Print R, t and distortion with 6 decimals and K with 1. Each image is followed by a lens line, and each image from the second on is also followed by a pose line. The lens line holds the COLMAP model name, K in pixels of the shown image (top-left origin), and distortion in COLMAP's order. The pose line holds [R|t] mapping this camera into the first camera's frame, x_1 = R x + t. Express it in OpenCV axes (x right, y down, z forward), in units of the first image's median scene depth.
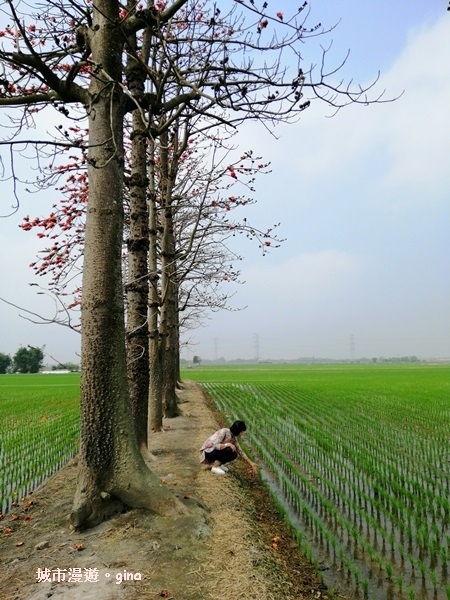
lens RADIAL K [[458.2, 0, 225.0], [0, 458.2, 300.0], [0, 0, 1]] dist [-0.001380, -0.002375]
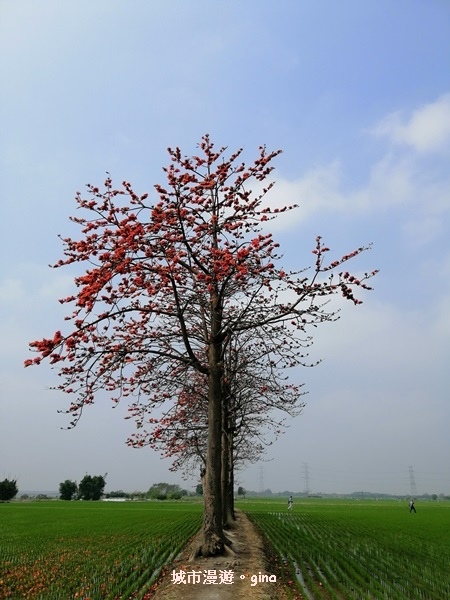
lens RADIAL K [[466.7, 0, 225.0], [0, 466.7, 300.0], [0, 0, 1]] dist [0.001210, -0.000735]
pose [[0.995361, -0.010450, -0.095643, 0.008925], [-0.014430, 0.966626, -0.255784, -0.022321], [0.095124, 0.255978, 0.961991, -0.166115]]
